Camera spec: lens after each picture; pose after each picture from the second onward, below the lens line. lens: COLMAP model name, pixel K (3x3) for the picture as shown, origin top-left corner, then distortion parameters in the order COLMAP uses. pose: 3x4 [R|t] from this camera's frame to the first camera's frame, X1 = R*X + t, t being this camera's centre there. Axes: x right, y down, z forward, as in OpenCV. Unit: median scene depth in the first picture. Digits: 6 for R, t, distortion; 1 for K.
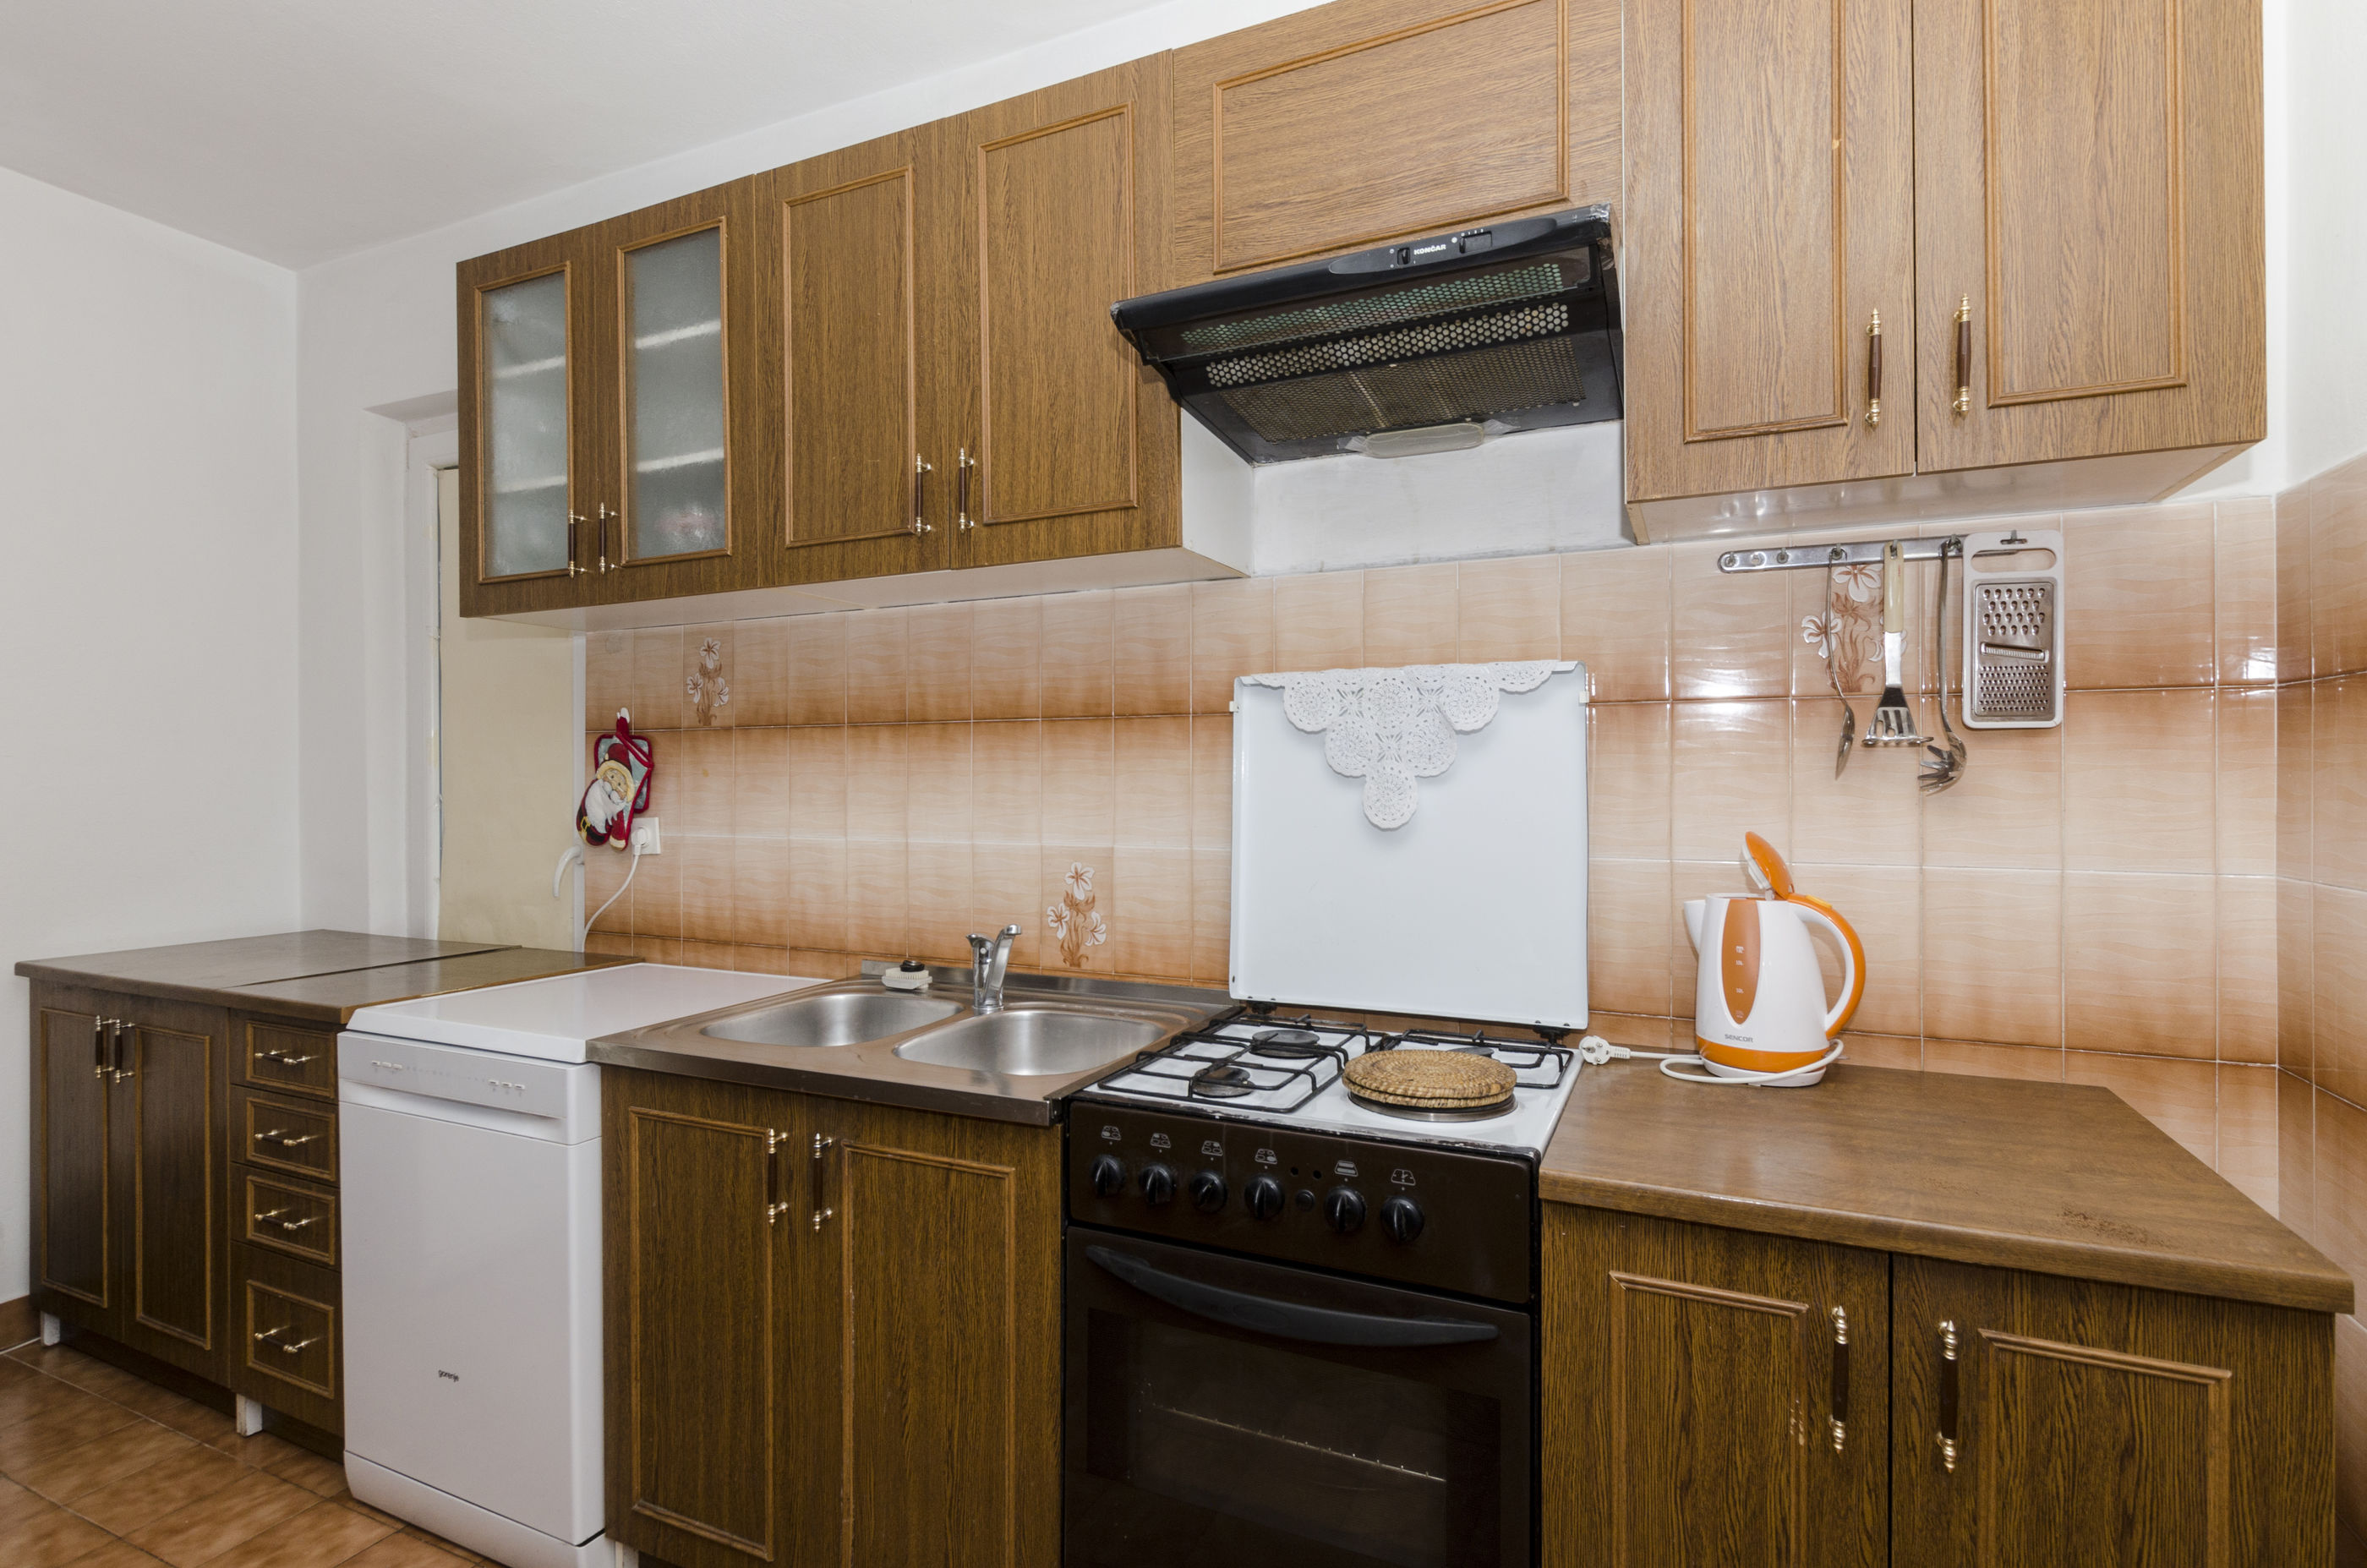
lens RADIAL K [[1143.5, 0, 1185.8], [0, 1143.5, 769.3], [0, 0, 1]] dist [-0.005934, -0.000354]
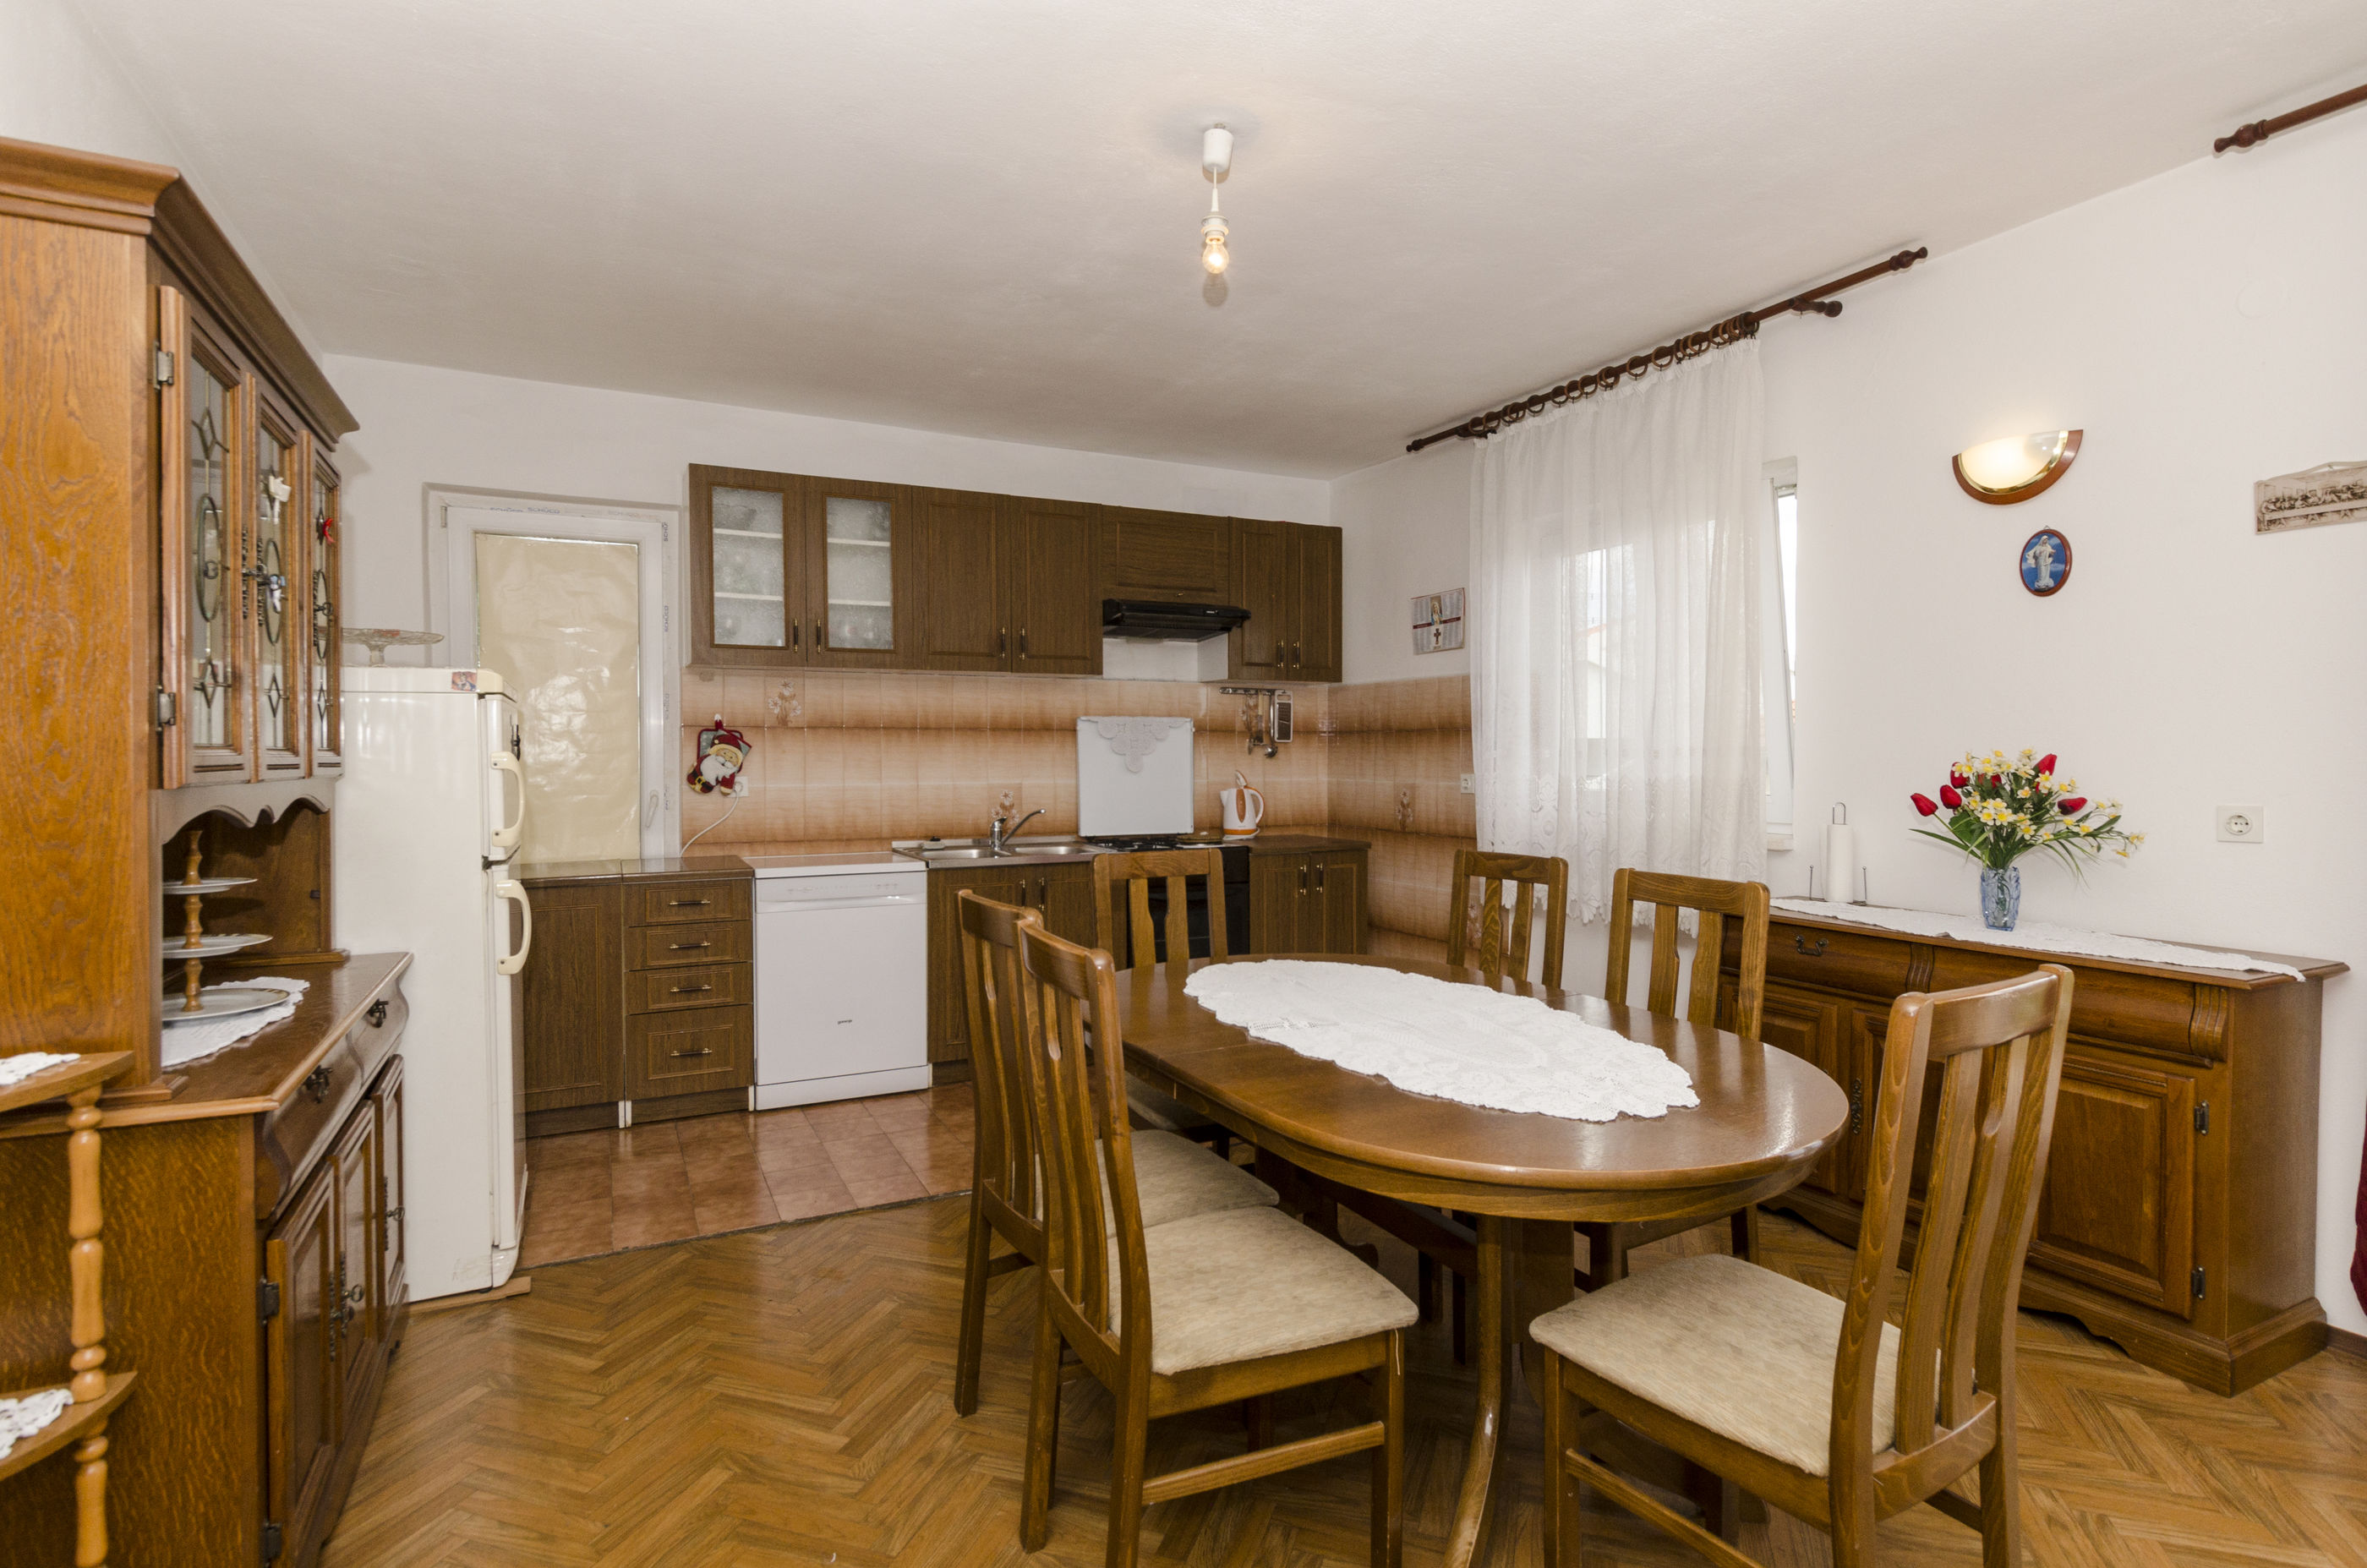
lens RADIAL K [[1225.0, 0, 1178.5], [0, 1225.0, 793.8], [0, 0, 1]] dist [0.001400, -0.000087]
pose [[0.615304, -0.015547, 0.788136, -1.899685], [-0.001542, 0.999780, 0.020926, 0.035175], [-0.788288, -0.014091, 0.615145, -0.870005]]
